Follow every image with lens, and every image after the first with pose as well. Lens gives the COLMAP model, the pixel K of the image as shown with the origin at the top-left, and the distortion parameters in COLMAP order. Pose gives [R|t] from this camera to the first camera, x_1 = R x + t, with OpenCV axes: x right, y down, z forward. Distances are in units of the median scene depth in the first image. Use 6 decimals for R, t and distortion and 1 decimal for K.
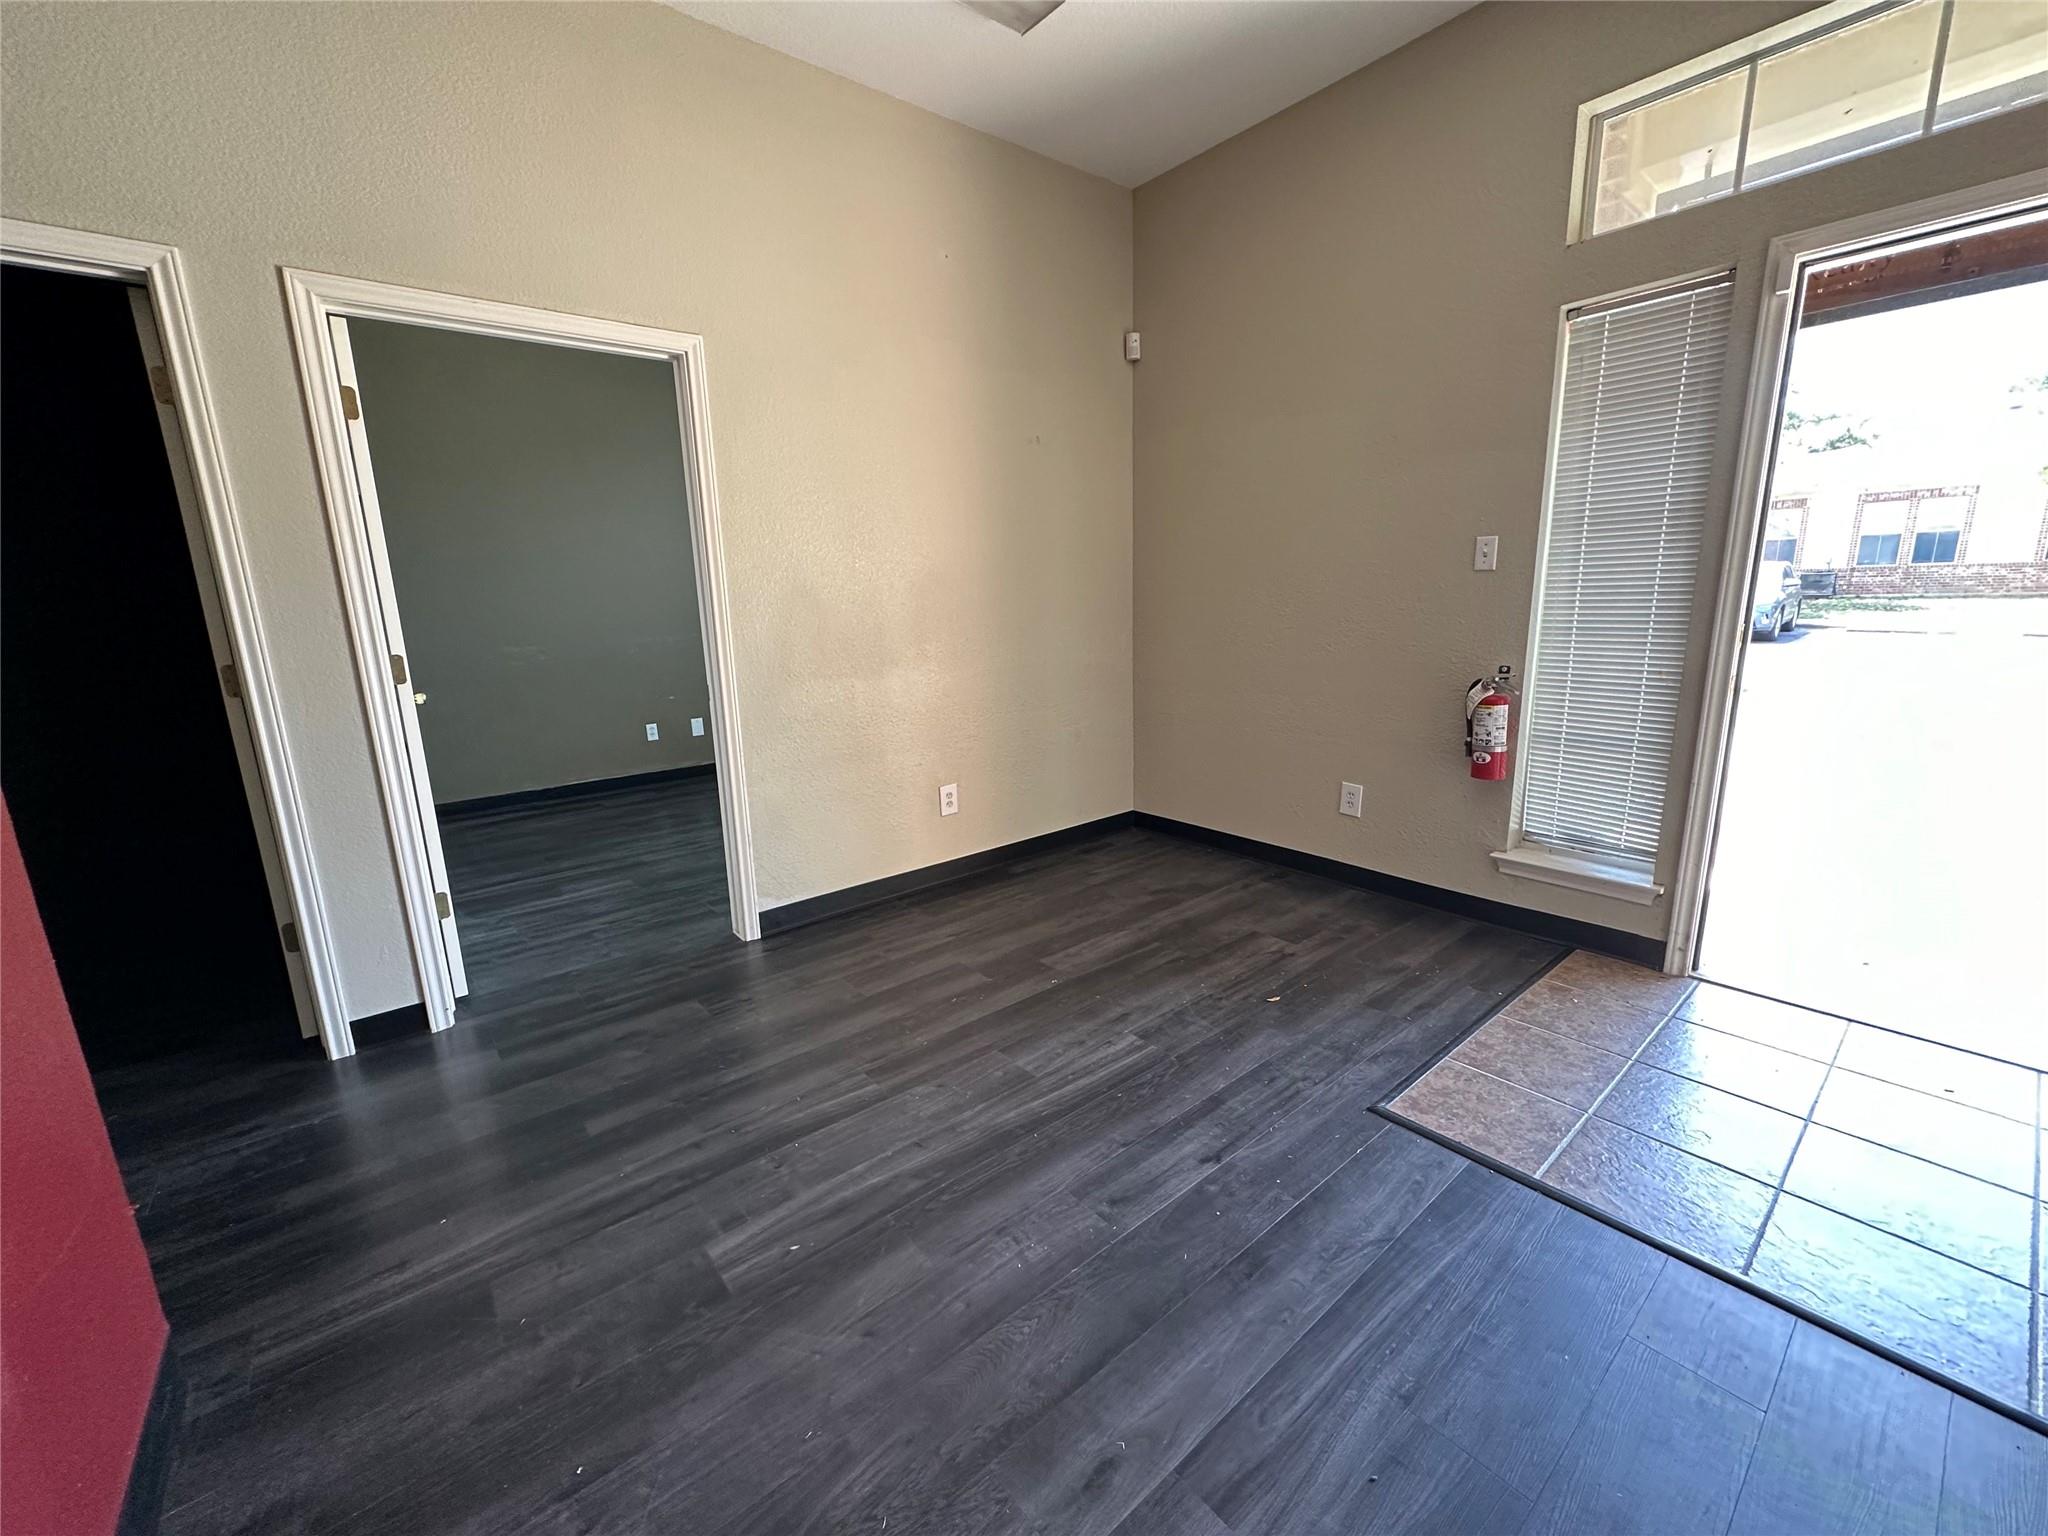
lens RADIAL K [[815.0, 0, 1026.8], [0, 815.0, 762.5], [0, 0, 1]] dist [-0.005593, -0.000161]
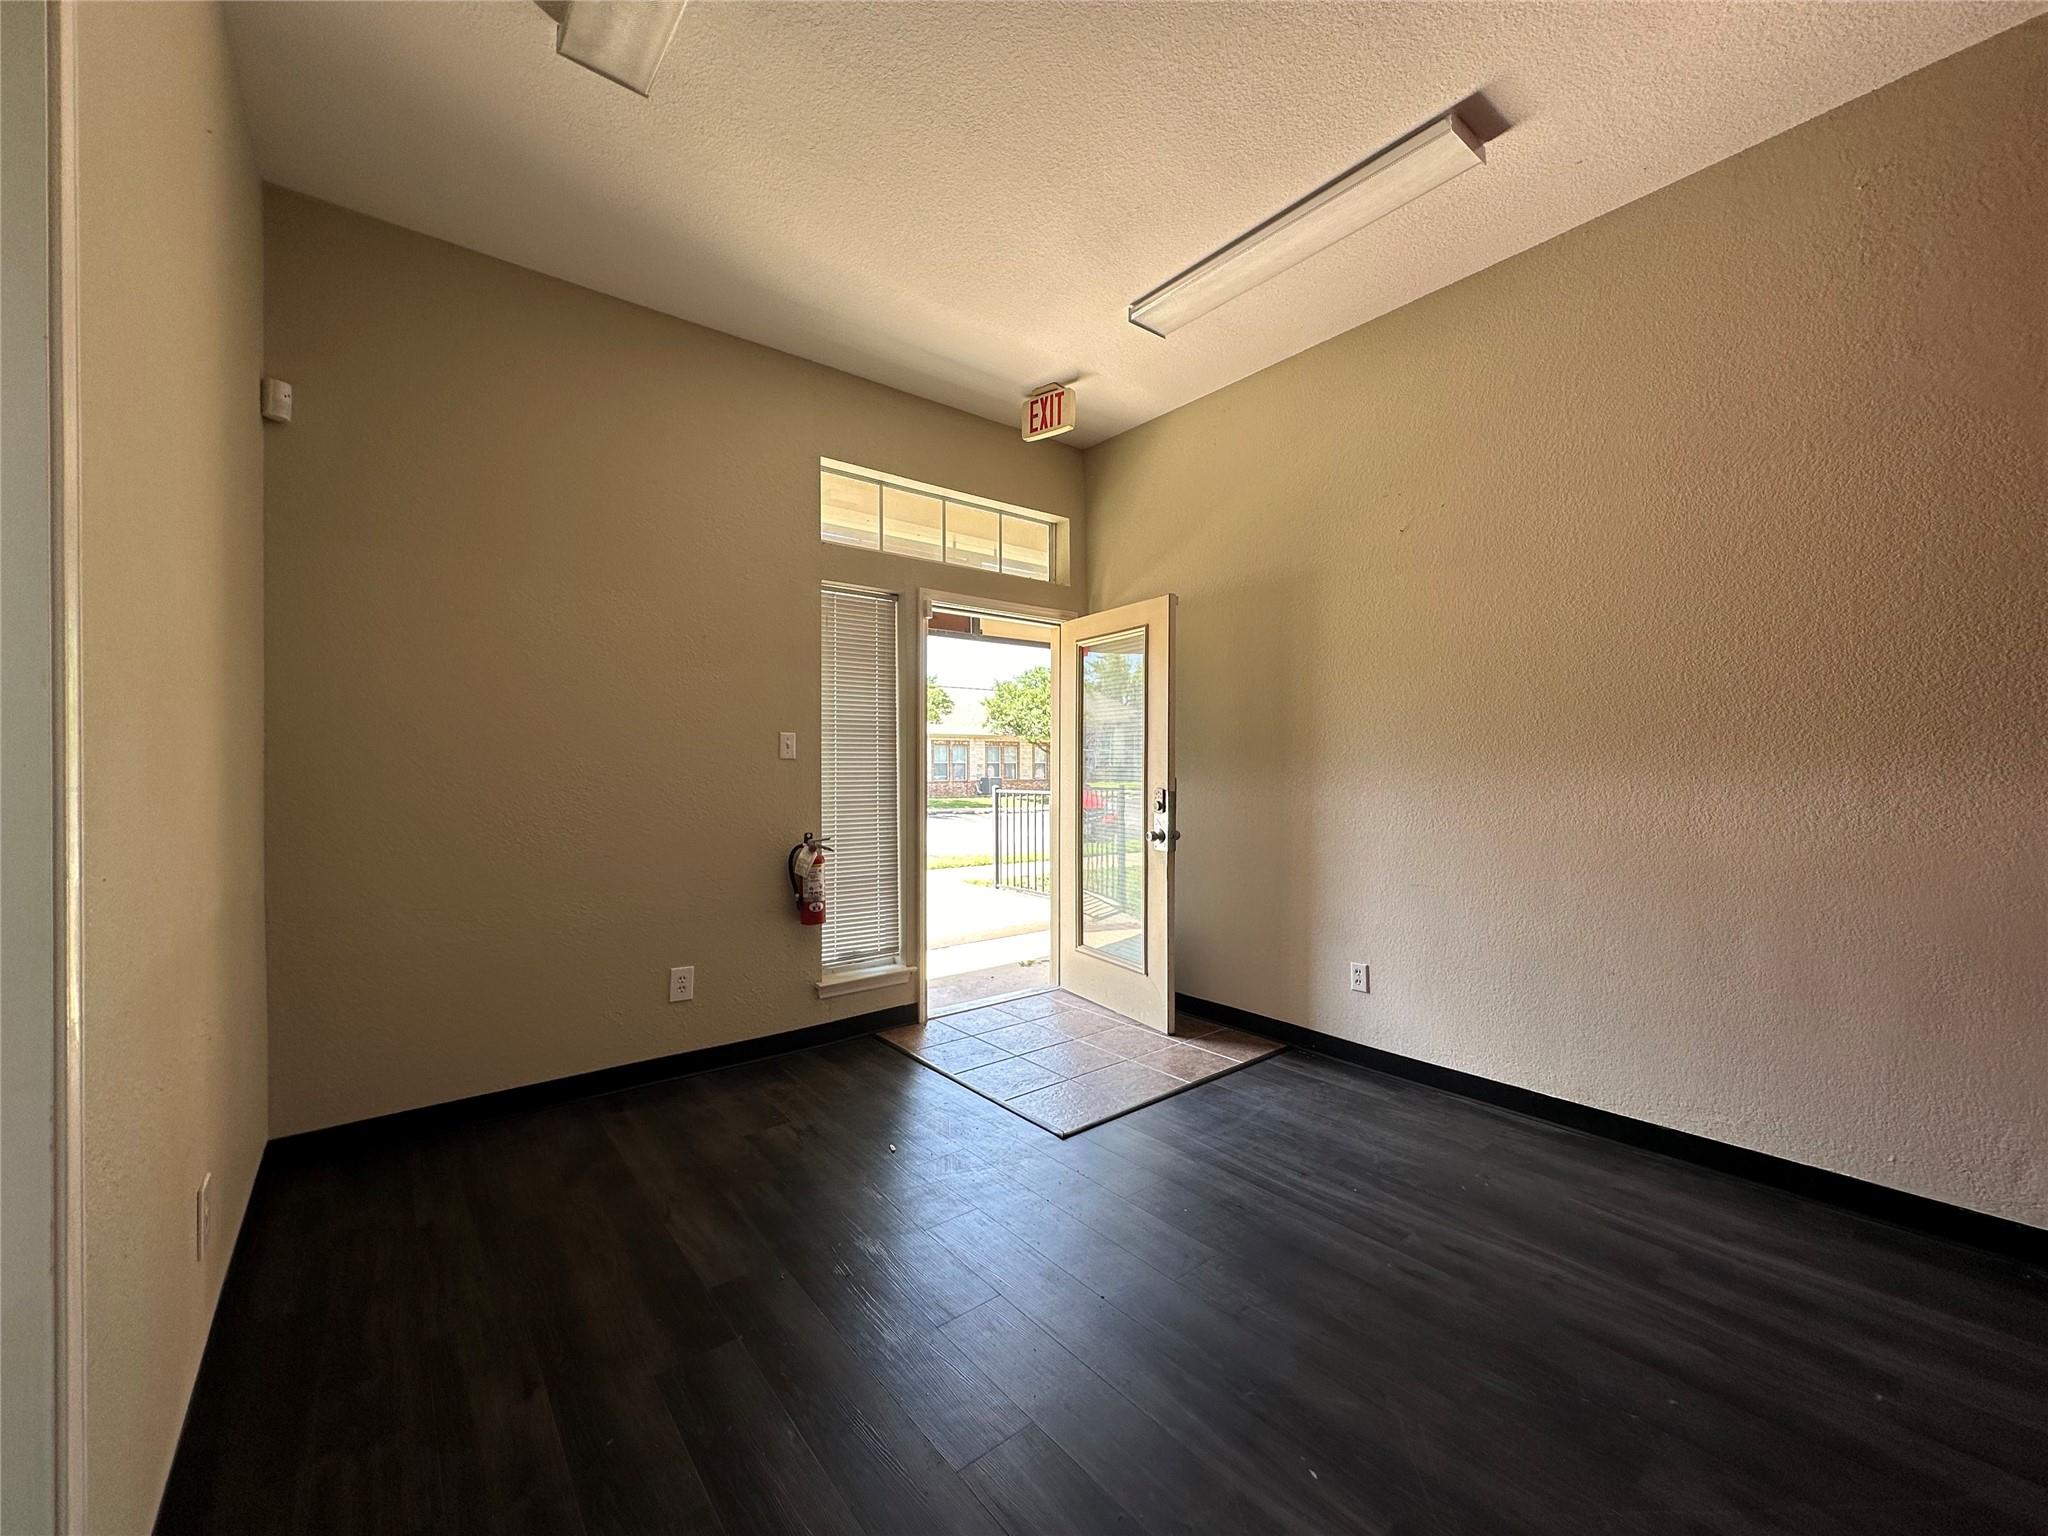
lens RADIAL K [[815.0, 0, 1019.5], [0, 815.0, 771.0], [0, 0, 1]] dist [-0.005593, -0.000161]
pose [[0.012737, 0.021903, 0.999679, -0.885232], [0.205668, 0.978326, -0.024056, -0.150080], [-0.978539, 0.205908, 0.007956, 0.847865]]
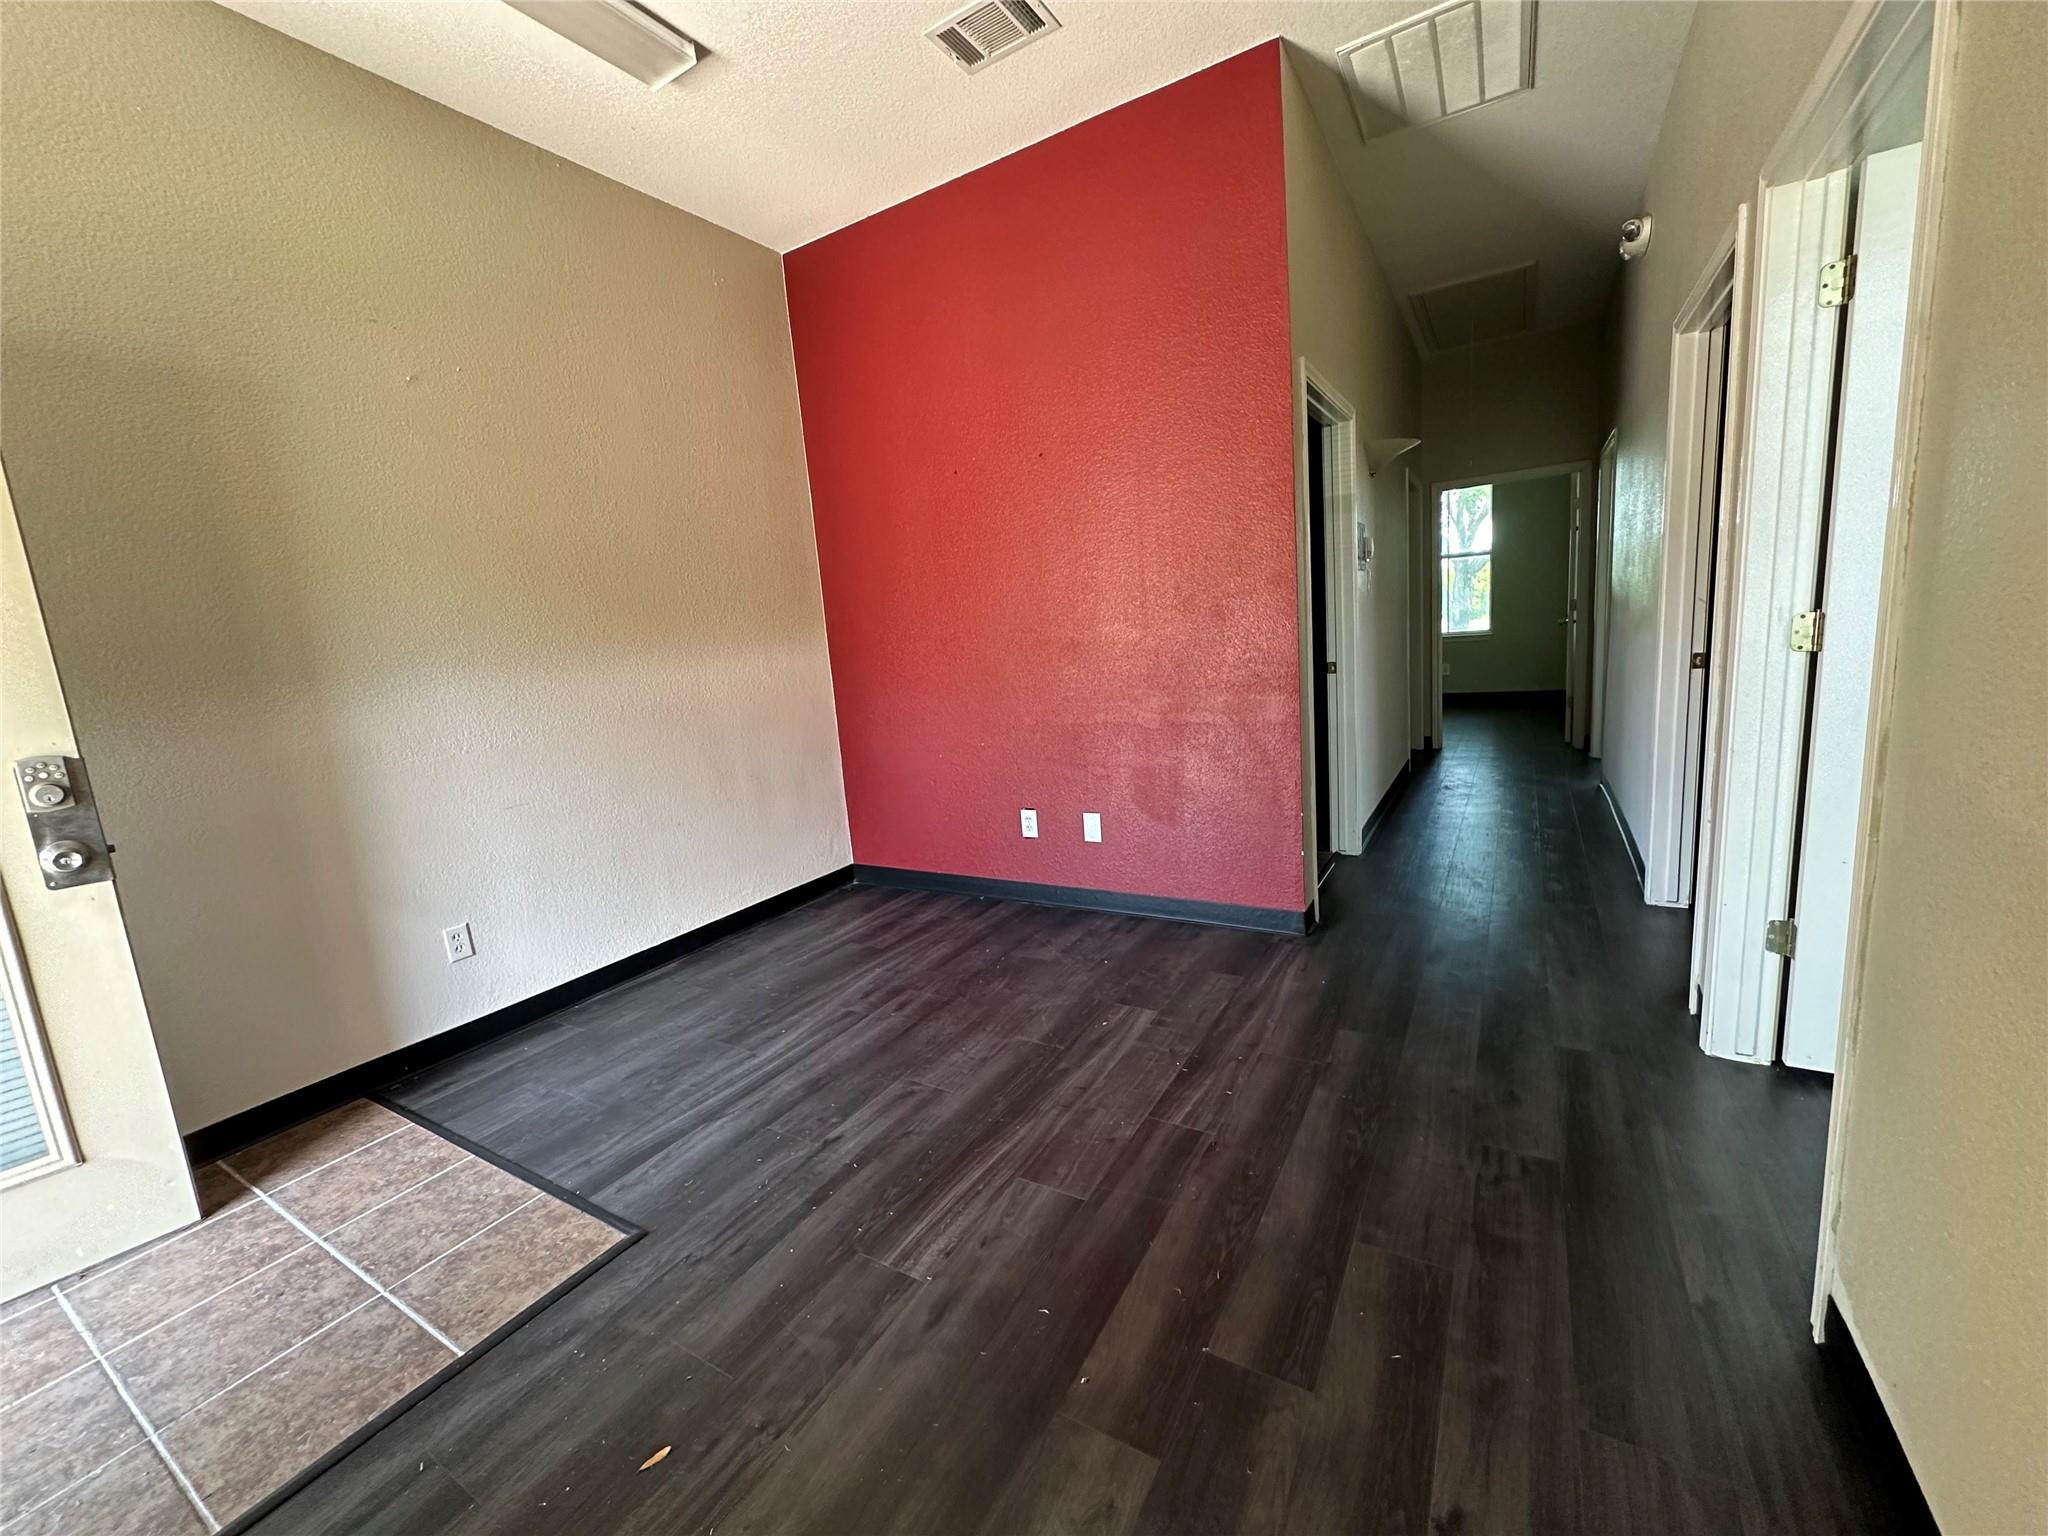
lens RADIAL K [[815.0, 0, 1031.0], [0, 815.0, 765.8], [0, 0, 1]] dist [-0.005593, -0.000161]
pose [[-0.935002, 0.158663, -0.317170, 0.204237], [0.036388, 0.932539, 0.359231, -0.335418], [0.352770, 0.324341, -0.877699, 1.614481]]
